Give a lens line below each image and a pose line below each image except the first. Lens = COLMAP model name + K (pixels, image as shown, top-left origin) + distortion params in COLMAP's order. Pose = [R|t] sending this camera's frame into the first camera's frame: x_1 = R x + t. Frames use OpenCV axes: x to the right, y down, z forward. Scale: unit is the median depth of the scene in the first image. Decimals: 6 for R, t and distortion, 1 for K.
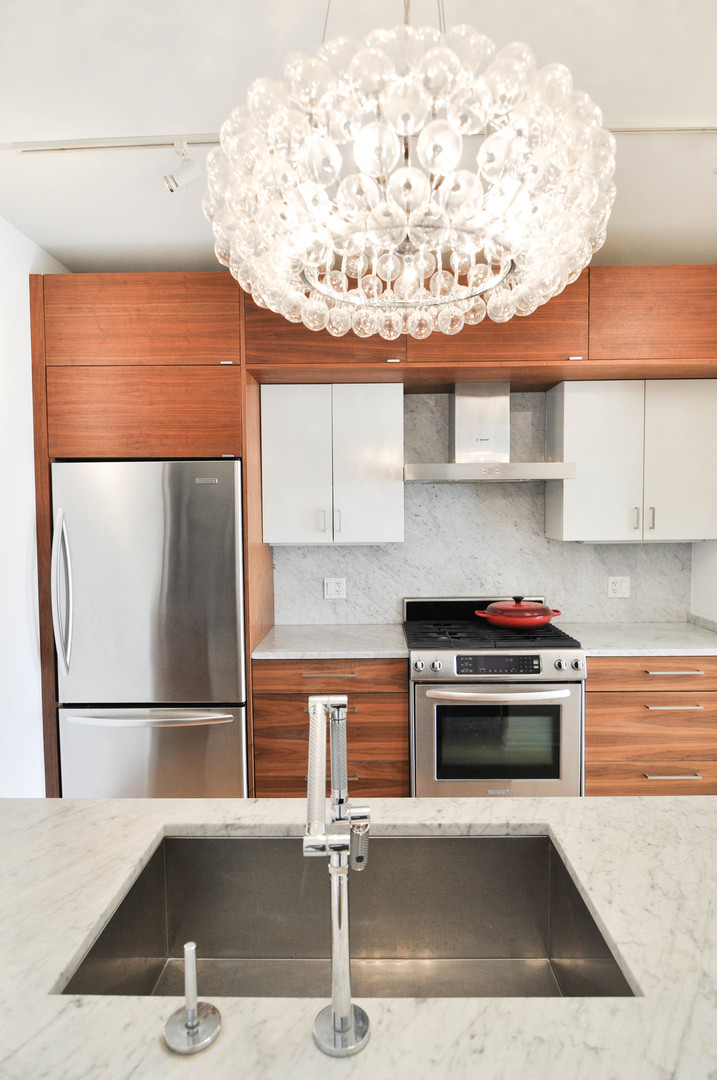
lens RADIAL K [[605.3, 0, 363.1], [0, 605.3, 540.9], [0, 0, 1]] dist [-0.000849, -0.014430]
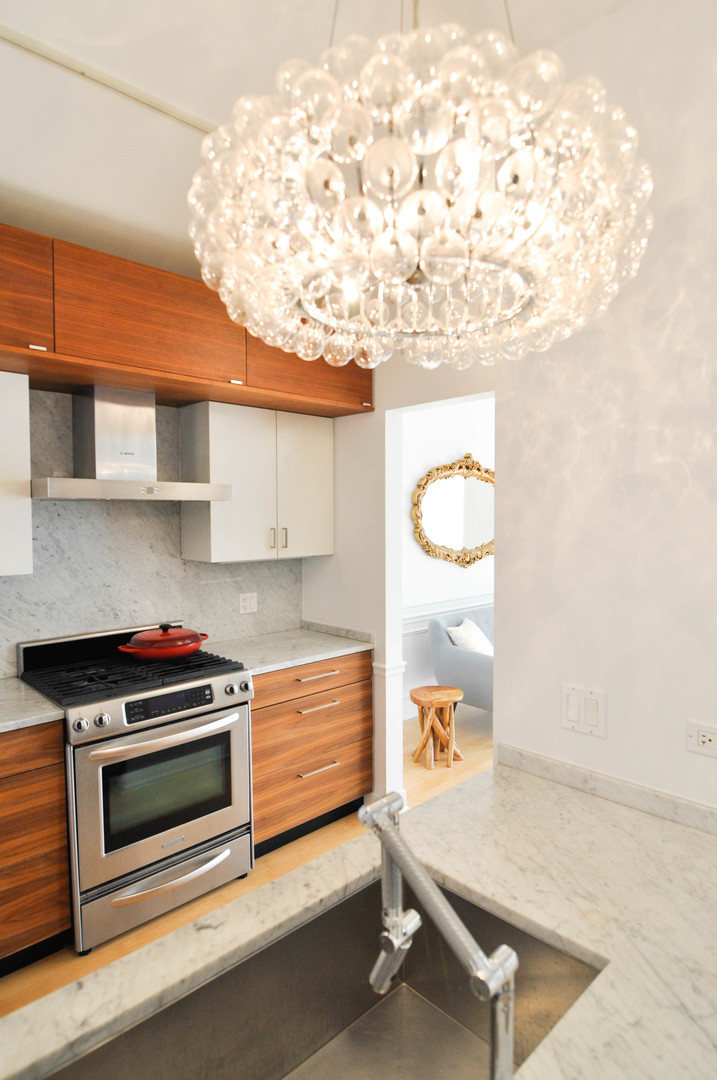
lens RADIAL K [[605.3, 0, 363.1], [0, 605.3, 540.9], [0, 0, 1]] dist [-0.000849, -0.014430]
pose [[0.697909, -0.025451, 0.715734, -0.215120], [0.033855, 0.999424, 0.002527, -0.031707], [-0.715386, 0.022467, 0.698368, 0.144832]]
